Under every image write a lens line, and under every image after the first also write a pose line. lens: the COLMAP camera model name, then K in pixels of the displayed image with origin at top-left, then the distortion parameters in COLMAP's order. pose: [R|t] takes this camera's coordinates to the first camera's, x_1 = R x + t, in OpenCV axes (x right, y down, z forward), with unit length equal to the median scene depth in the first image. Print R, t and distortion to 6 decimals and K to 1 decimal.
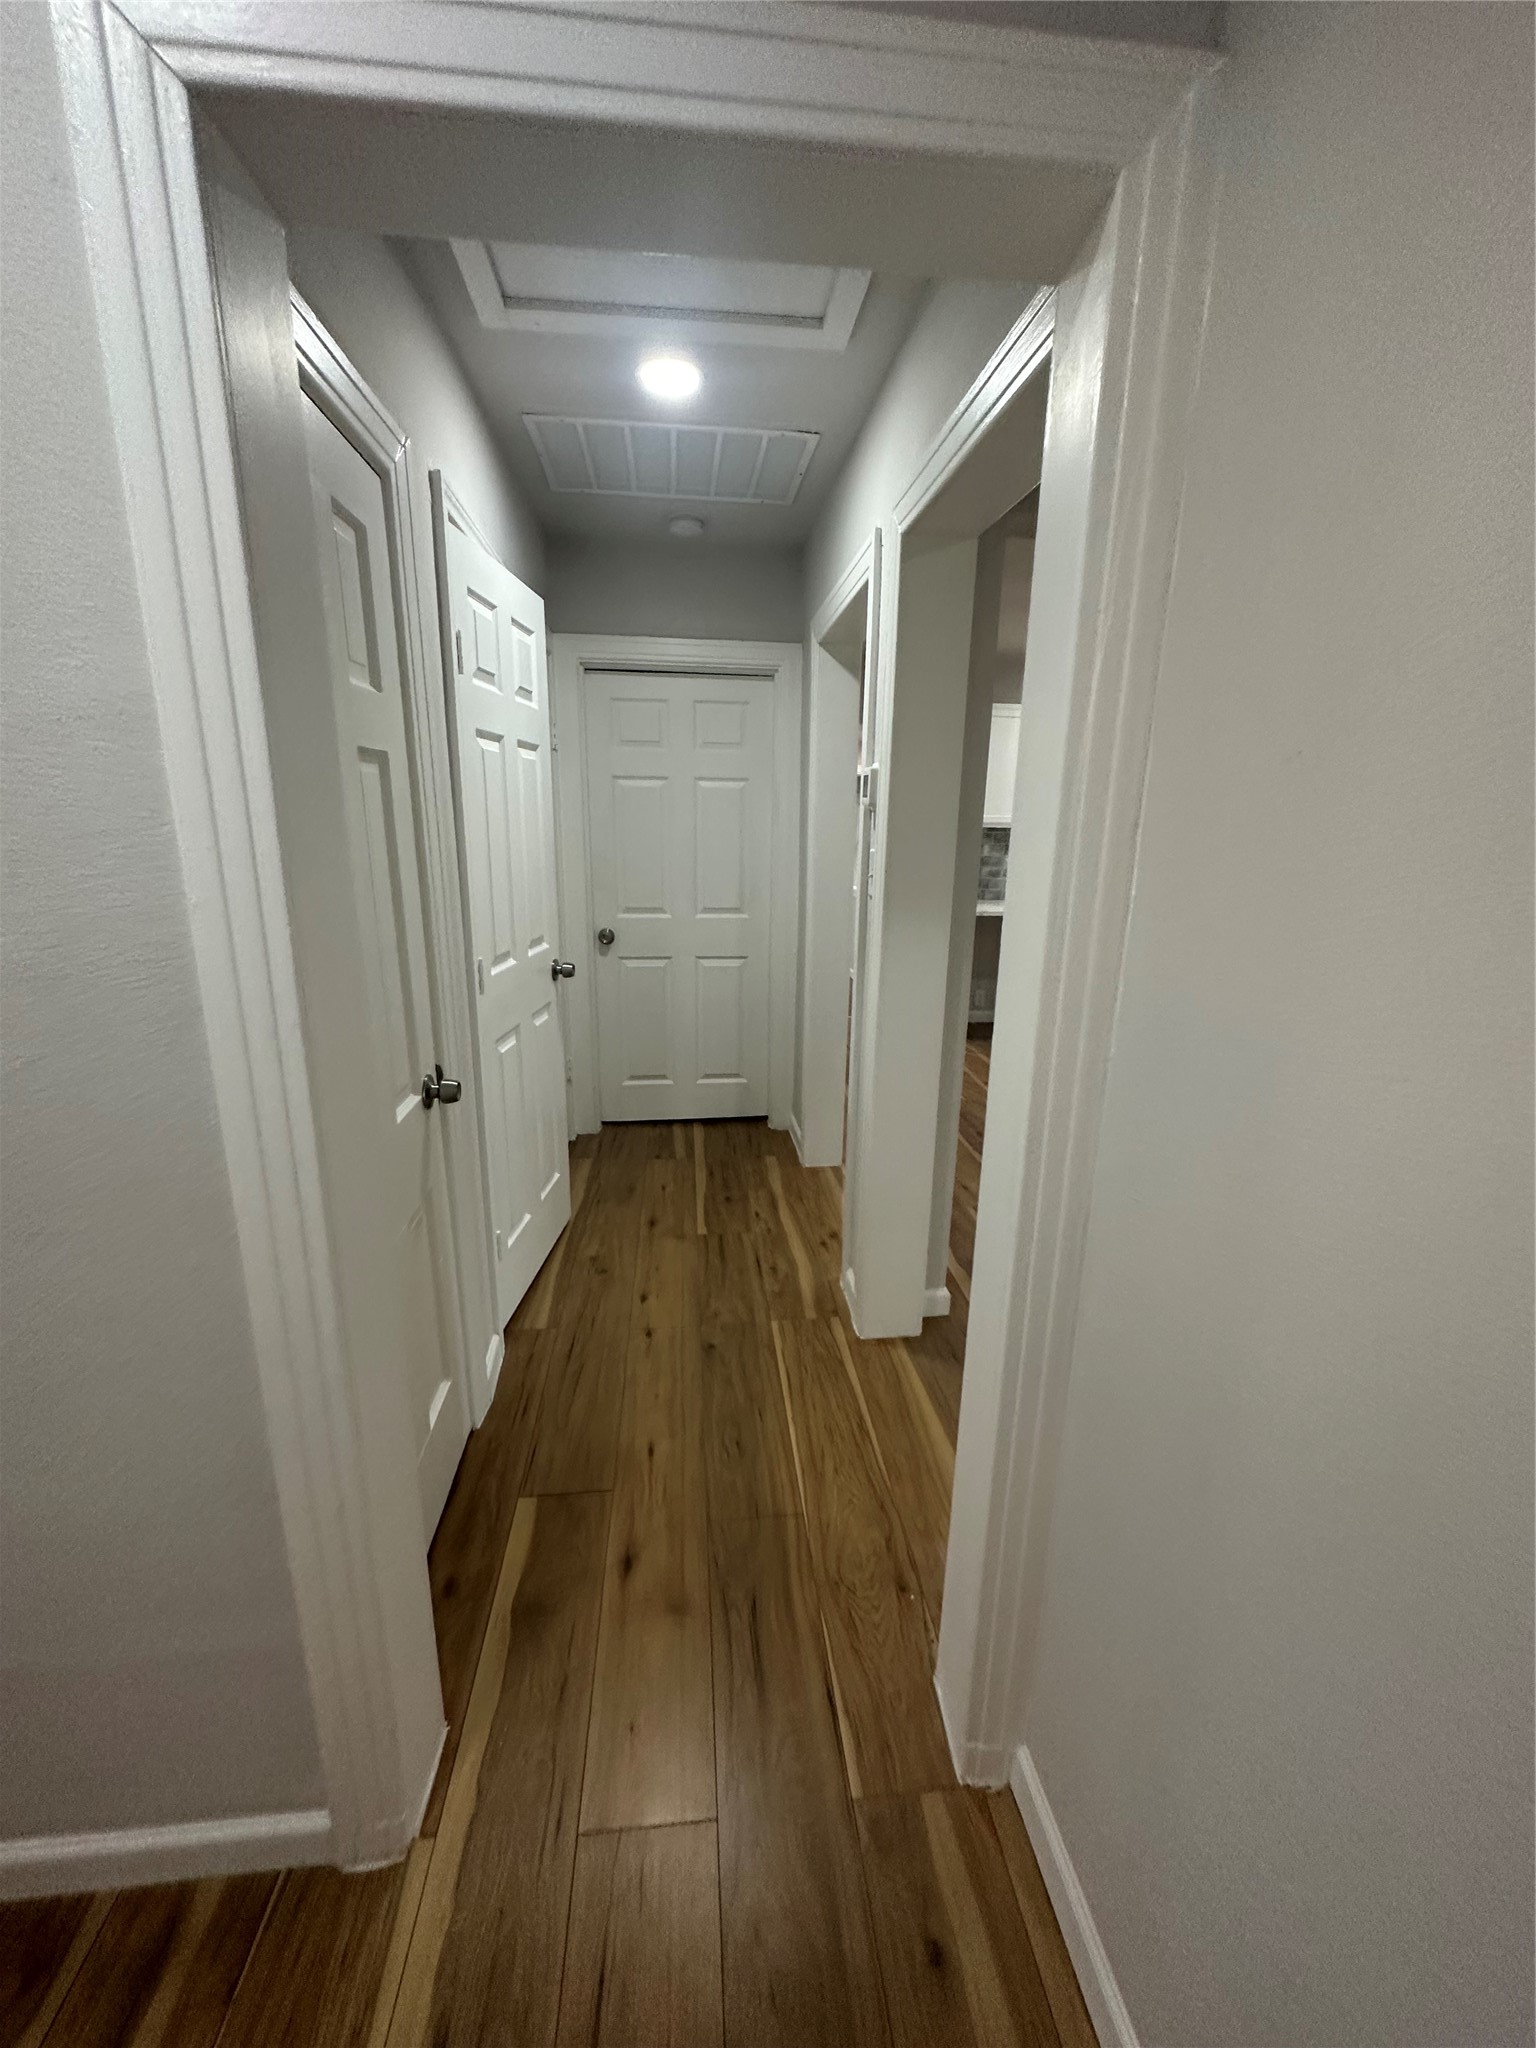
lens RADIAL K [[815.4, 0, 768.0], [0, 815.4, 1024.0], [0, 0, 1]] dist [-0.002781, -0.000440]
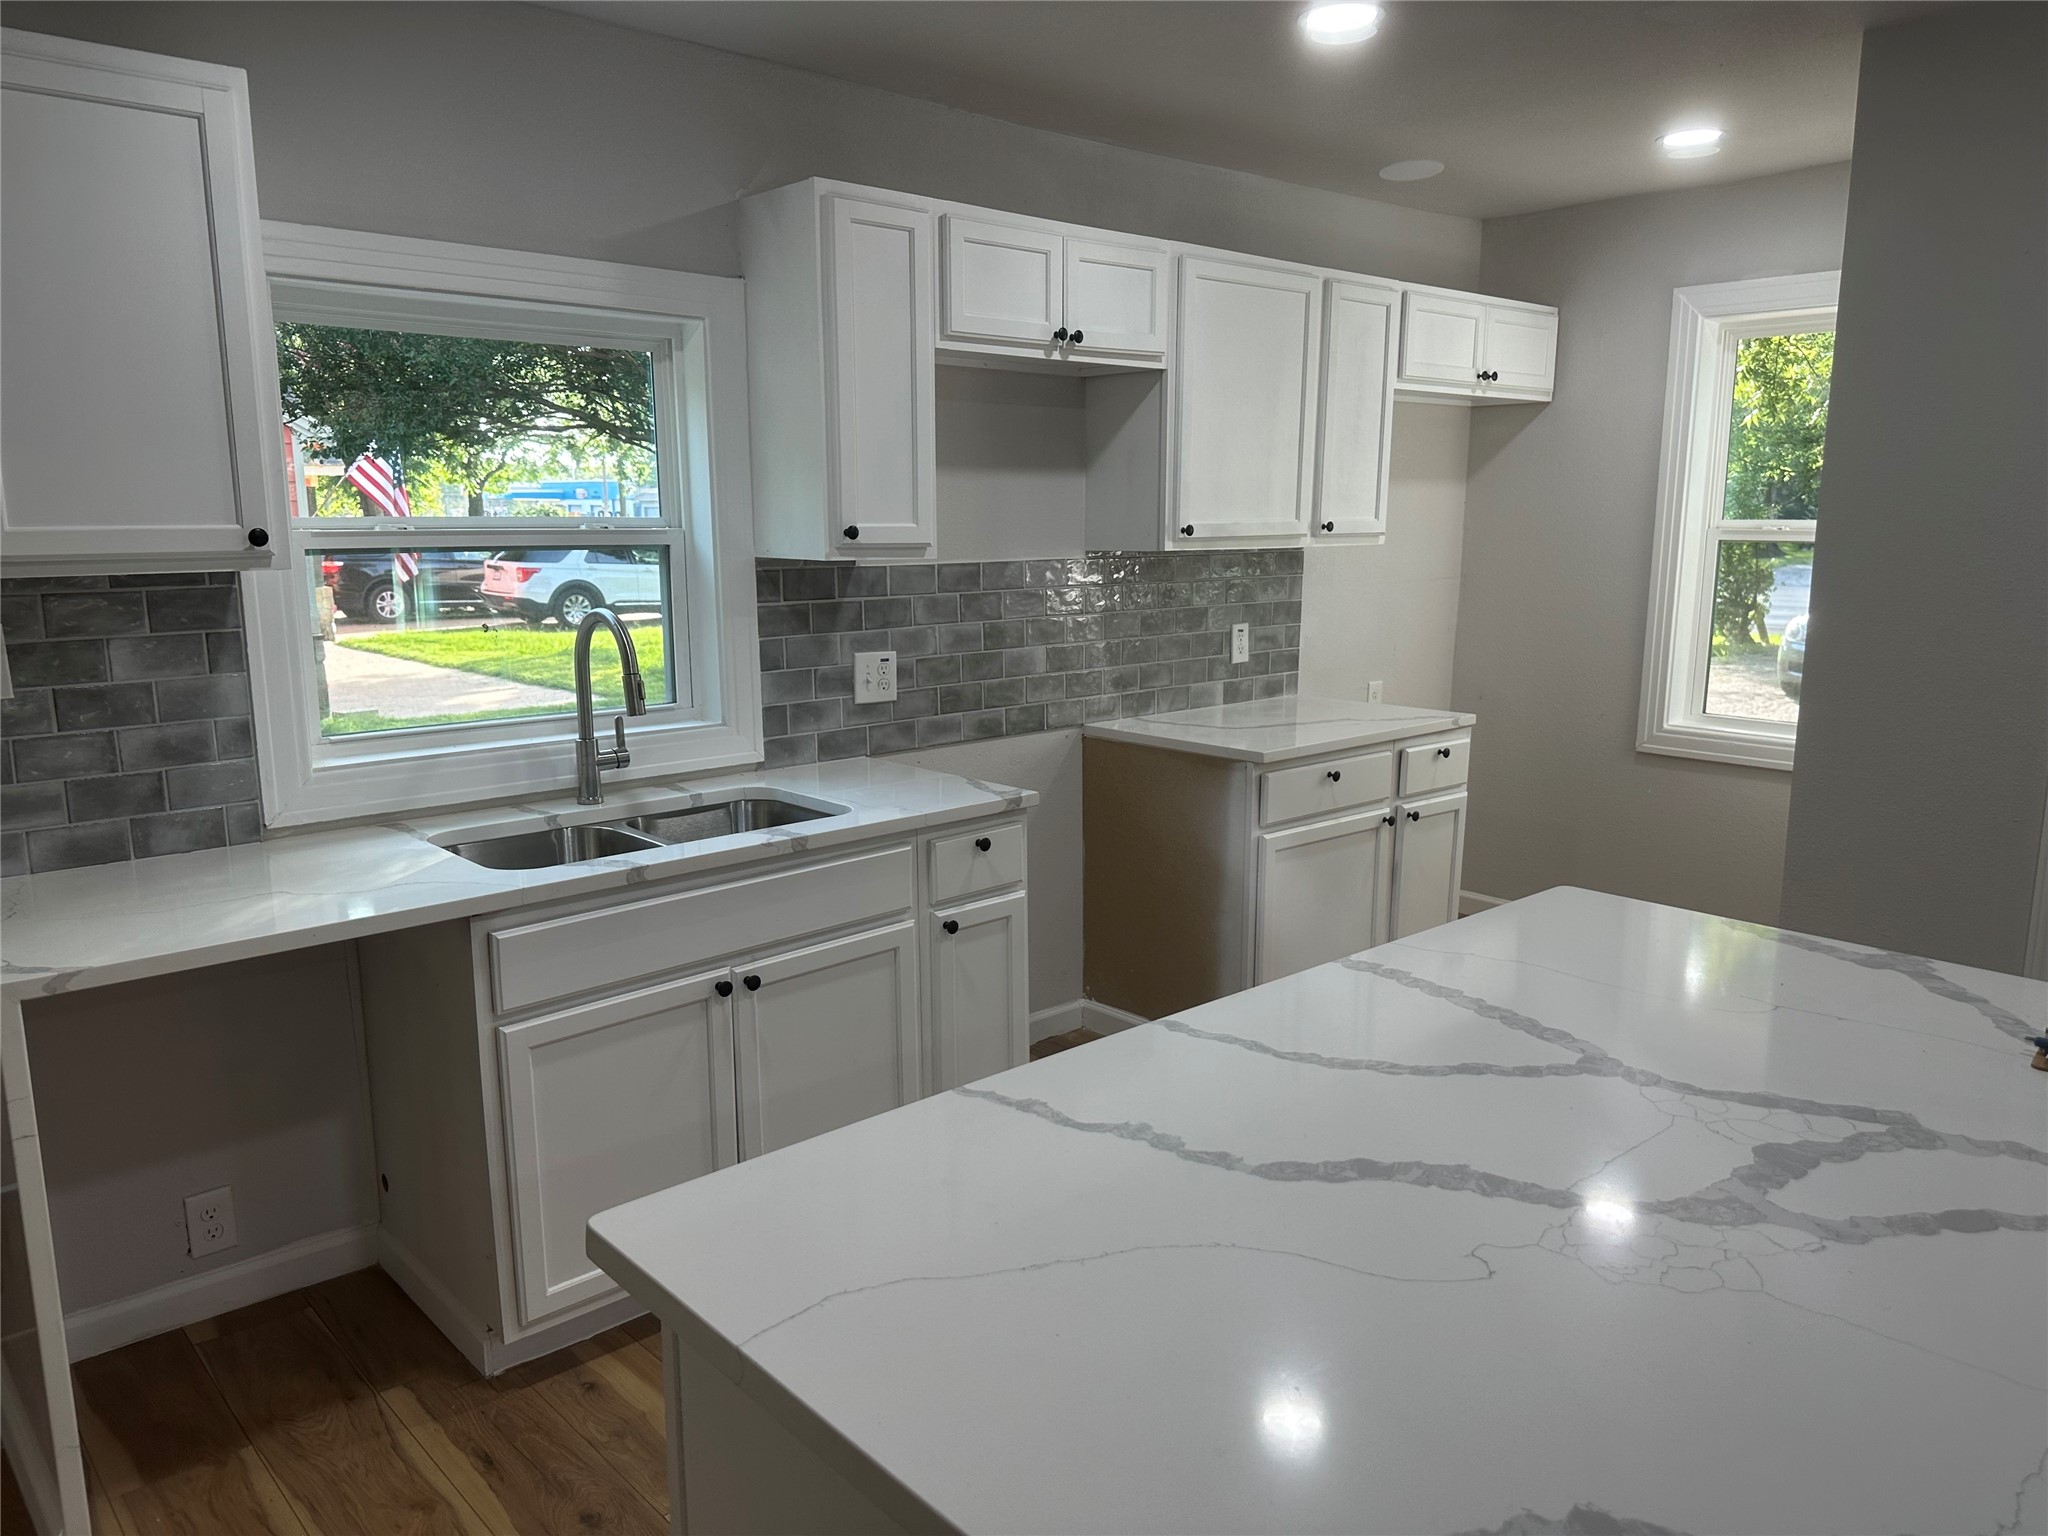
lens RADIAL K [[1430.0, 0, 1014.8], [0, 1430.0, 781.5], [0, 0, 1]] dist [0.159635, -0.247952]
pose [[0.807395, -0.127566, 0.576056, 0.495612], [0.161505, 0.986841, -0.007830, -0.287007], [-0.567477, 0.099358, 0.817373, 1.083425]]
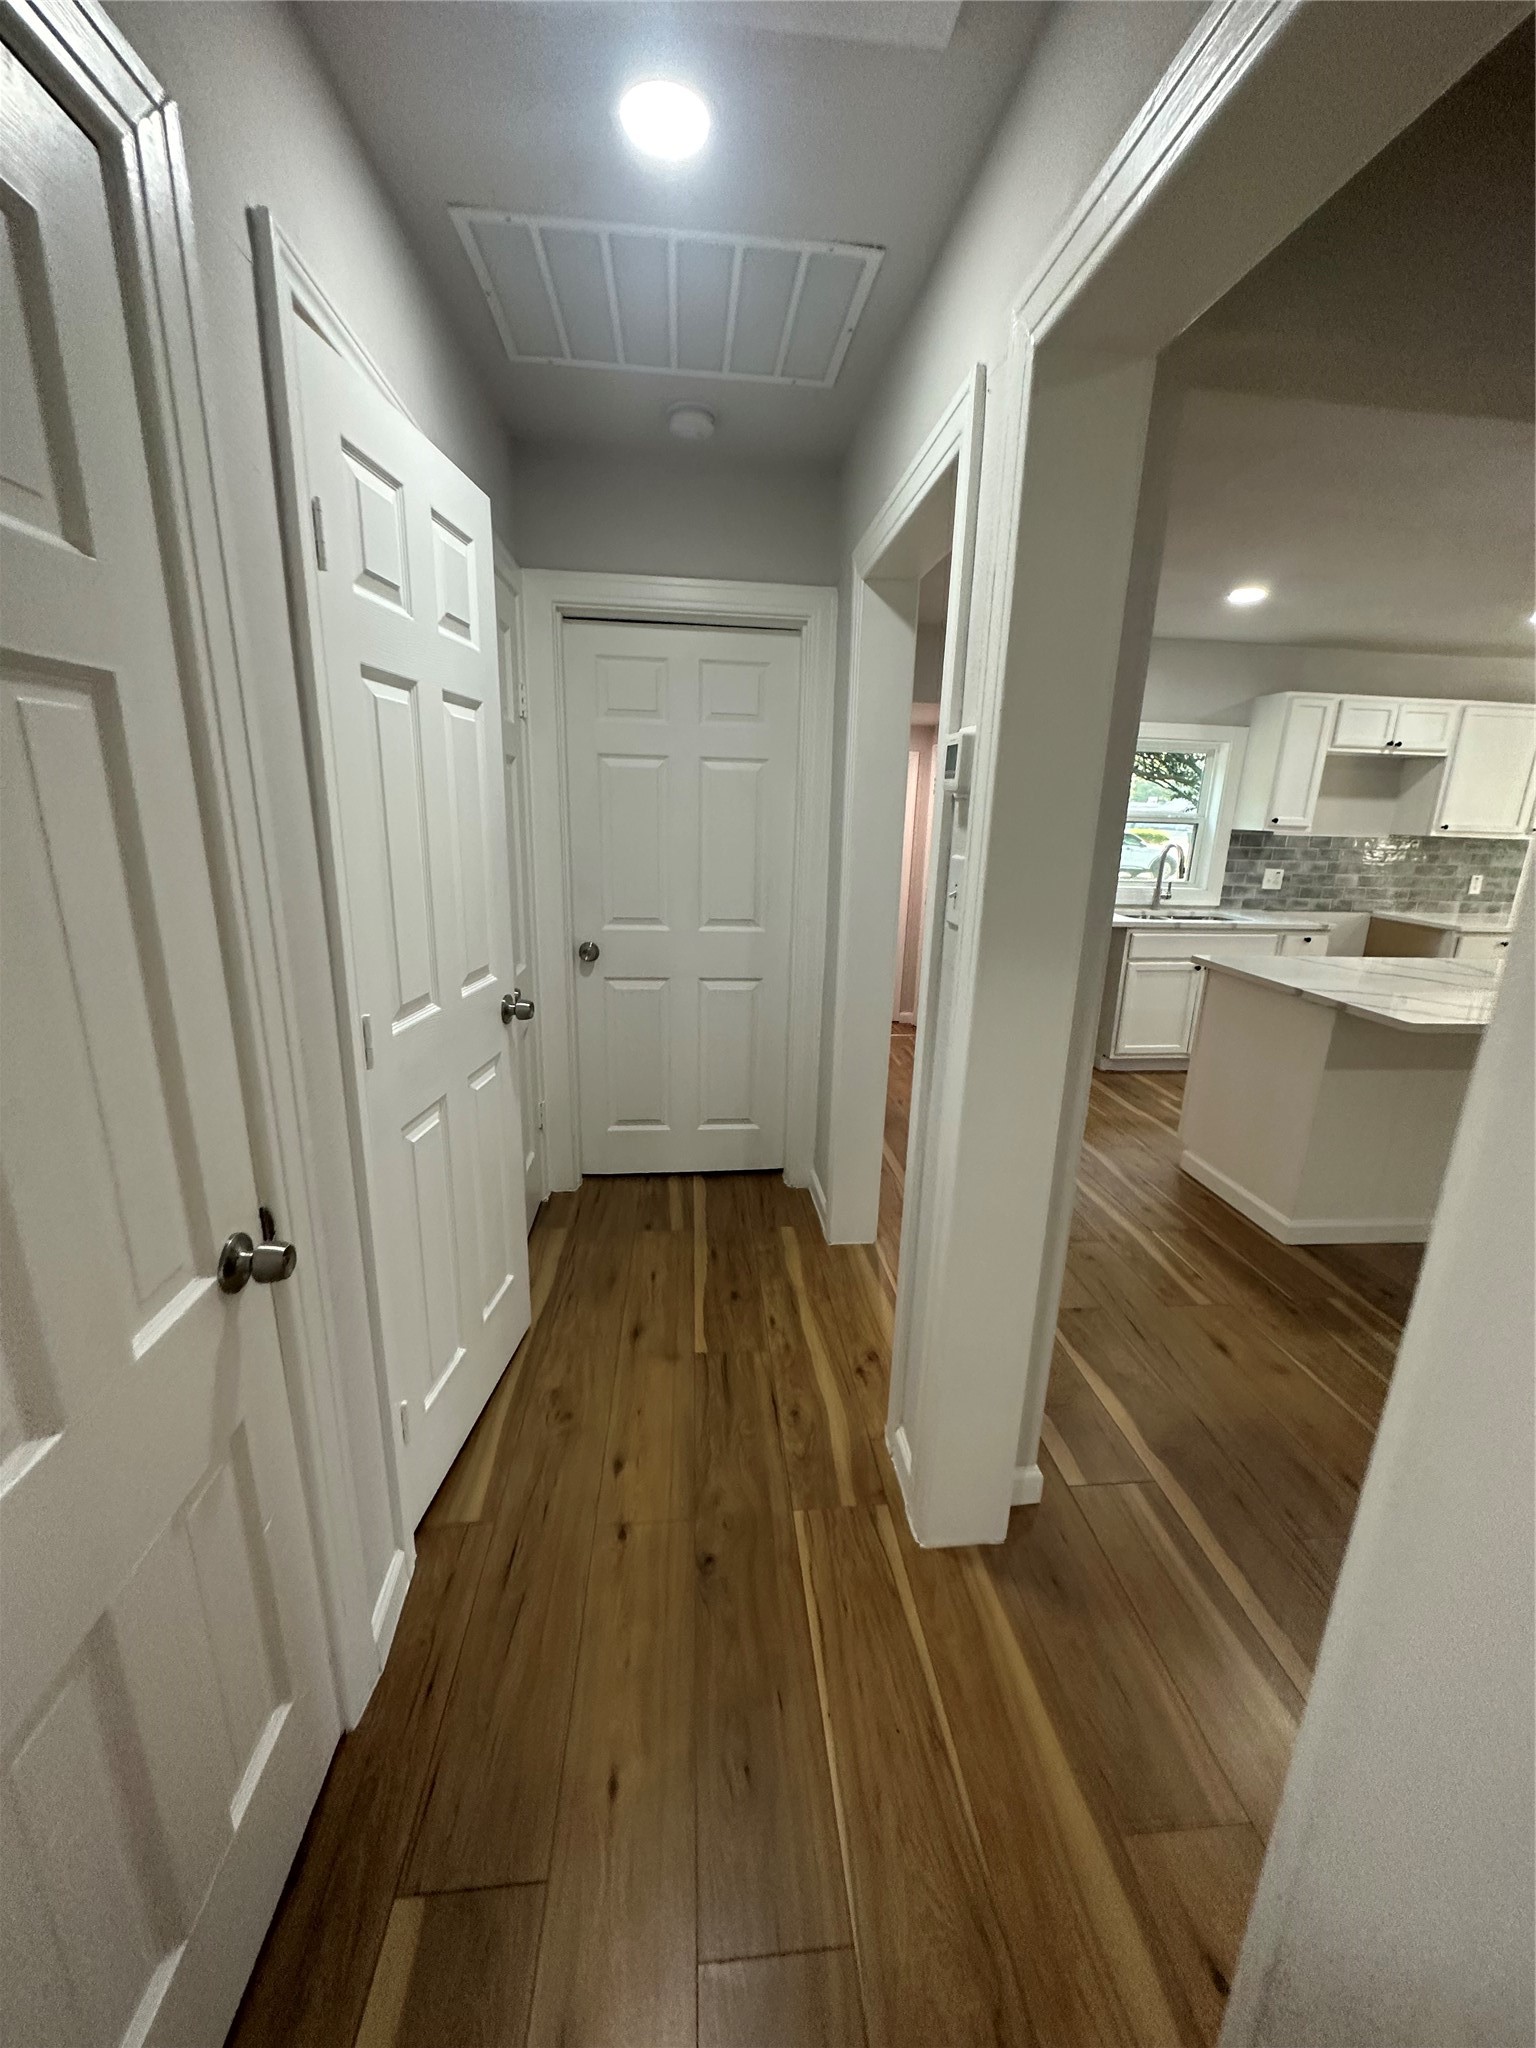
lens RADIAL K [[815.4, 0, 768.0], [0, 815.4, 1024.0], [0, 0, 1]] dist [-0.002781, -0.000440]
pose [[0.999867, 0.014526, -0.007480, -0.018464], [-0.014448, 0.999842, 0.010401, -0.067925], [0.007630, -0.010291, 0.999918, 0.273653]]
